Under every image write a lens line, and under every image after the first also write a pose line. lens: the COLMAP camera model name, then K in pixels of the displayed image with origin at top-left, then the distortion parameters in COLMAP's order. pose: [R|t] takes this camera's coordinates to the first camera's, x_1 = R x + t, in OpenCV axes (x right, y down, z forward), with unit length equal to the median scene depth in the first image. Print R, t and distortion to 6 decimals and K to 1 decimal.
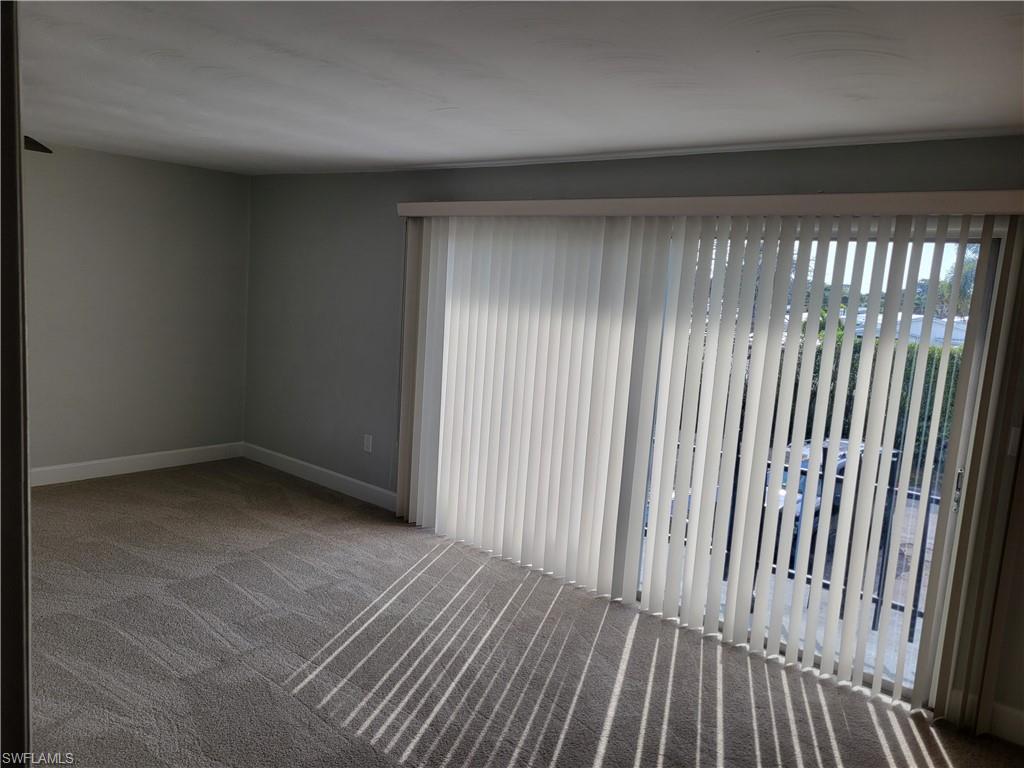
lens RADIAL K [[773.3, 0, 531.5], [0, 773.3, 378.3], [0, 0, 1]] dist [0.037620, -0.033740]
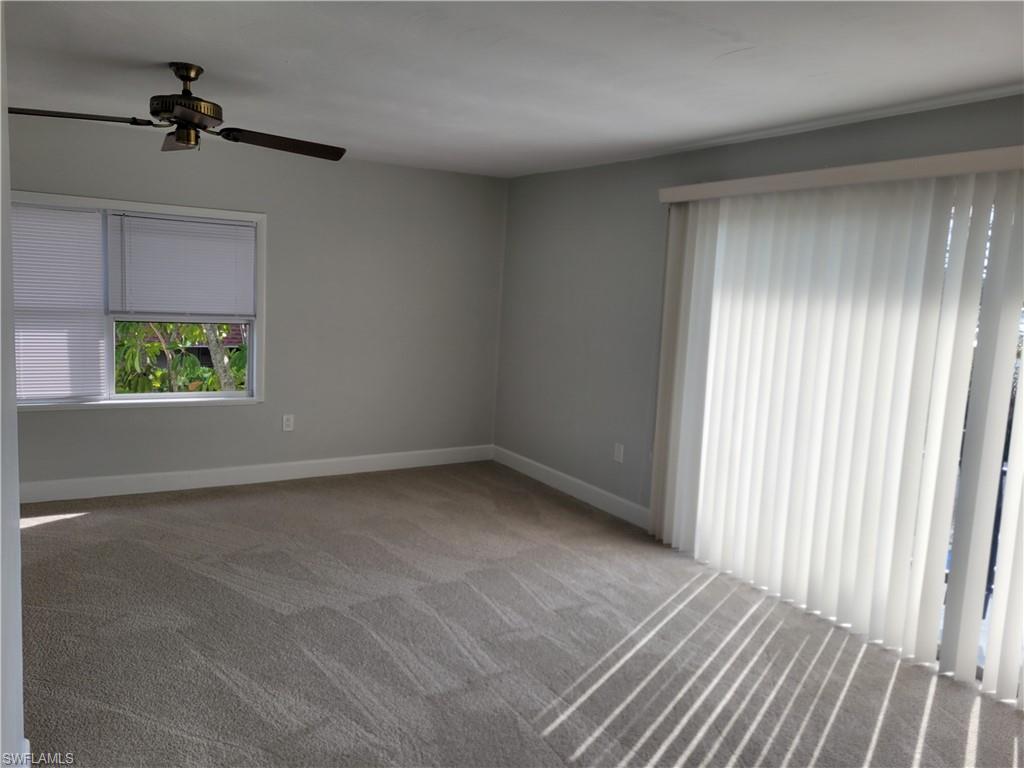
lens RADIAL K [[773.3, 0, 510.7], [0, 773.3, 388.3], [0, 0, 1]] dist [0.037620, -0.033740]
pose [[0.944896, 0.023557, -0.326521, -0.049422], [-0.024331, 0.999702, 0.001713, 0.012038], [0.326464, 0.006326, 0.945188, 0.123271]]
